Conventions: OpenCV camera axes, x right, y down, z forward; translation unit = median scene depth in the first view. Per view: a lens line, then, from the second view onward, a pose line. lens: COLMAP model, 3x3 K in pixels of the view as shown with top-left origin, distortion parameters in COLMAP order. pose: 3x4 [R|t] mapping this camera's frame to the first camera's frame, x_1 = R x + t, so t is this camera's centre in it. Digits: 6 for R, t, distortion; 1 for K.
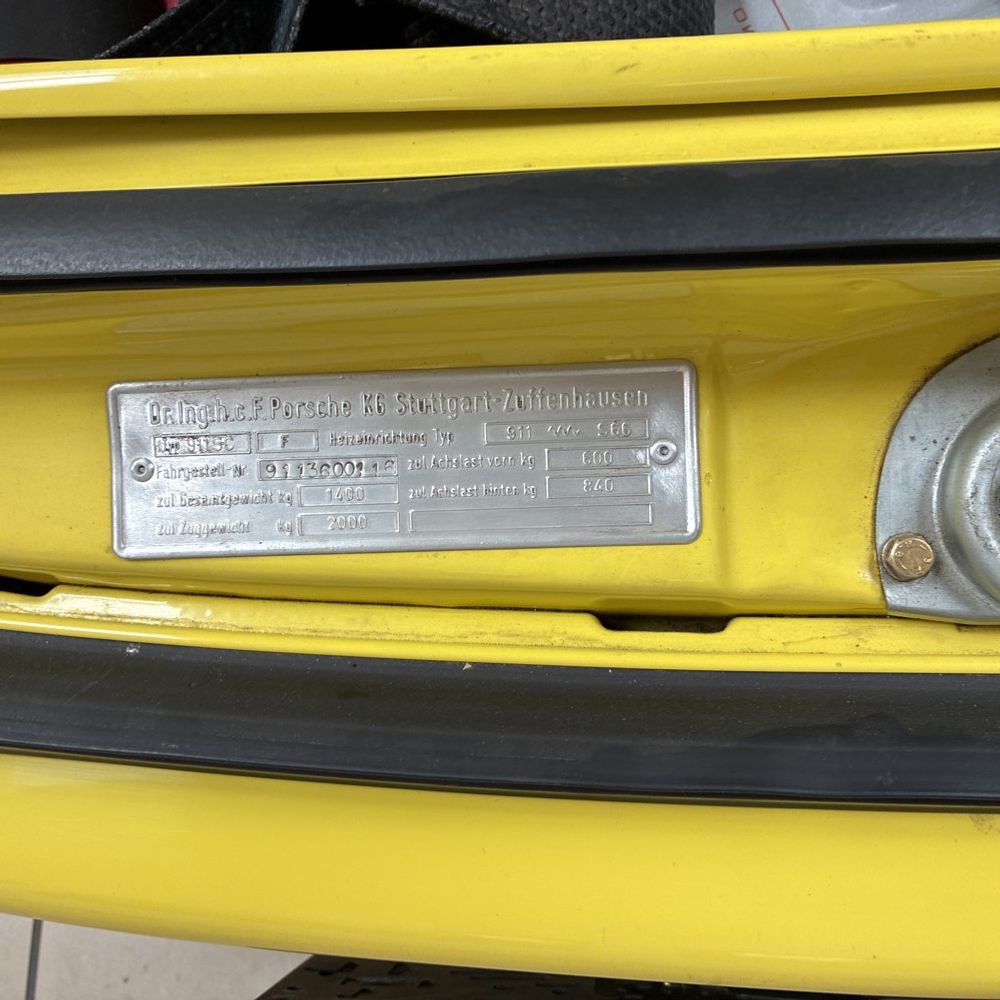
lens RADIAL K [[1018.0, 0, 485.5], [0, 1018.0, 488.2], [0, 0, 1]] dist [0.041631, -0.041813]
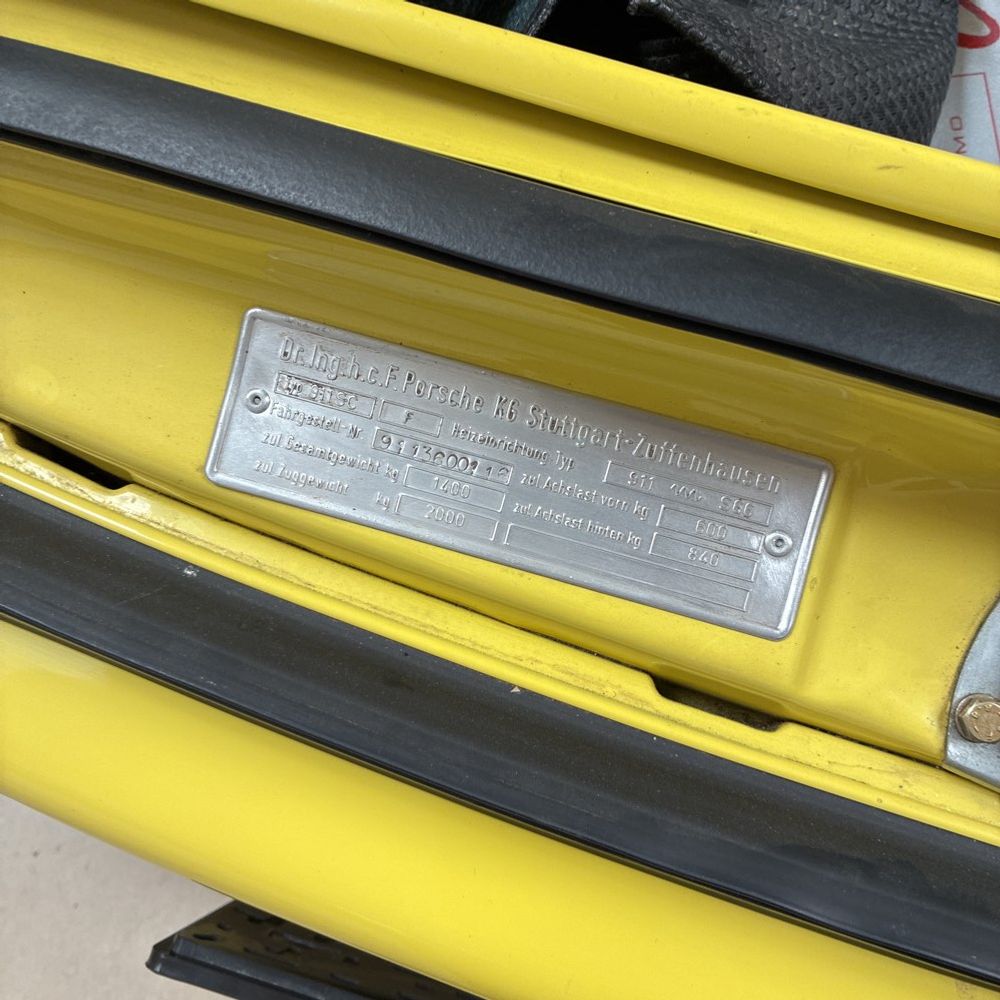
lens RADIAL K [[1016.6, 0, 489.9], [0, 1016.6, 495.7], [0, 0, 1]] dist [0.050558, -0.061676]
pose [[0.955137, 0.295447, 0.020599, -0.120647], [-0.295930, 0.954836, 0.026732, -0.023796], [-0.011771, -0.031628, 0.999430, 0.024264]]
